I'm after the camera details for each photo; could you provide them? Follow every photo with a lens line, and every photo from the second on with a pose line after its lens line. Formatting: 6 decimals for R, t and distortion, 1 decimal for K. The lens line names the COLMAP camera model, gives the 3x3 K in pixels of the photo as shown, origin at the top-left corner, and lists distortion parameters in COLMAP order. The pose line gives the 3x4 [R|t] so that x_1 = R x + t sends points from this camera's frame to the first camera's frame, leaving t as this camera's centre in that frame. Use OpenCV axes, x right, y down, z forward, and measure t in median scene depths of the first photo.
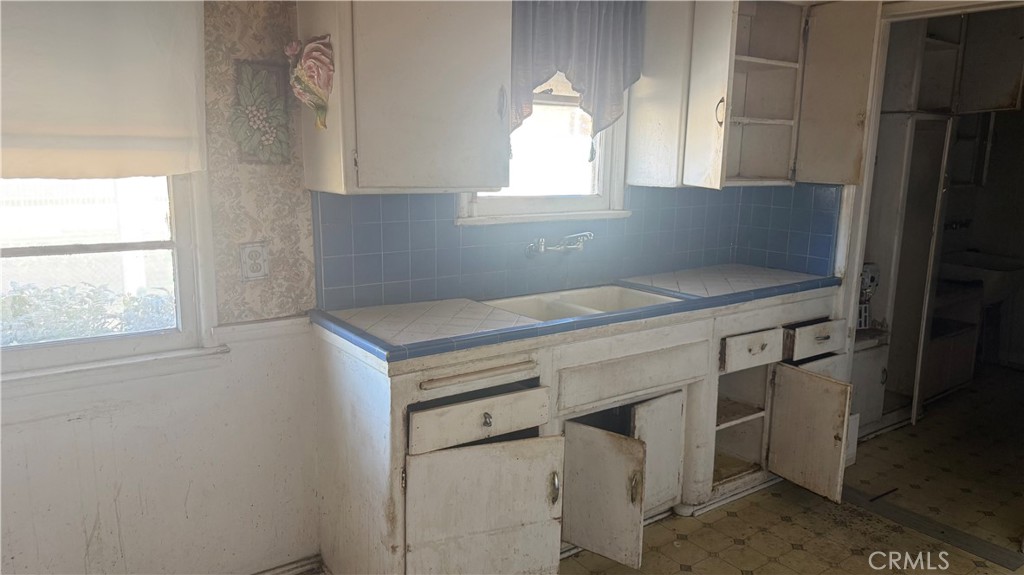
lens RADIAL K [[727.2, 0, 494.3], [0, 727.2, 296.7], [0, 0, 1]] dist [0.076015, -0.111612]
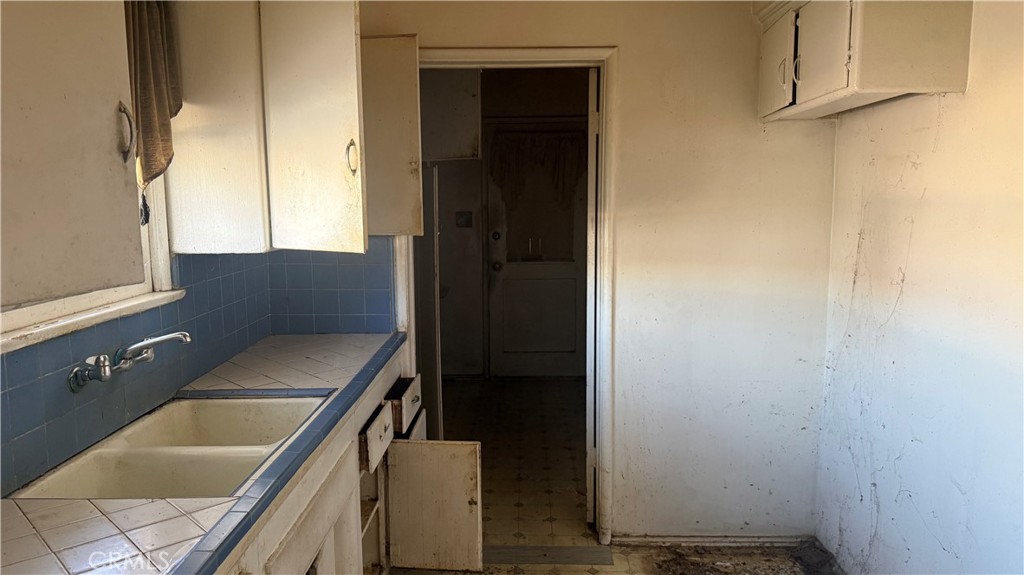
lens RADIAL K [[727.2, 0, 514.2], [0, 727.2, 281.5], [0, 0, 1]] dist [0.076015, -0.111612]
pose [[0.594225, -0.118108, 0.795579, -0.269347], [0.177414, 0.984043, 0.013574, -0.113428], [-0.784487, 0.133081, 0.605697, 0.459476]]
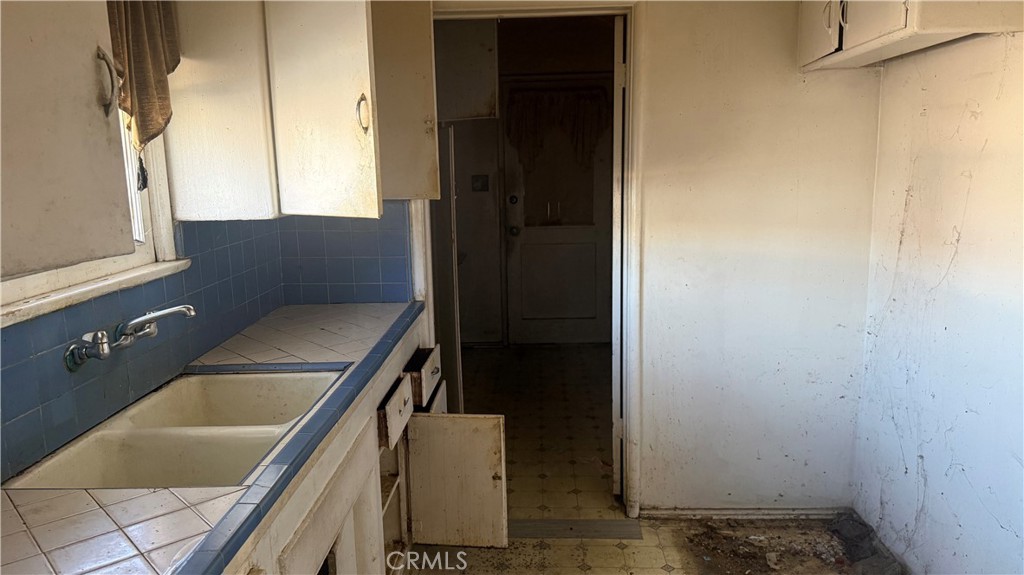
lens RADIAL K [[727.2, 0, 515.7], [0, 727.2, 281.2], [0, 0, 1]] dist [0.076015, -0.111612]
pose [[0.606825, -0.162540, 0.778039, -0.224577], [0.189121, 0.980281, 0.057286, -0.115849], [-0.772008, 0.112381, 0.625599, 0.510844]]
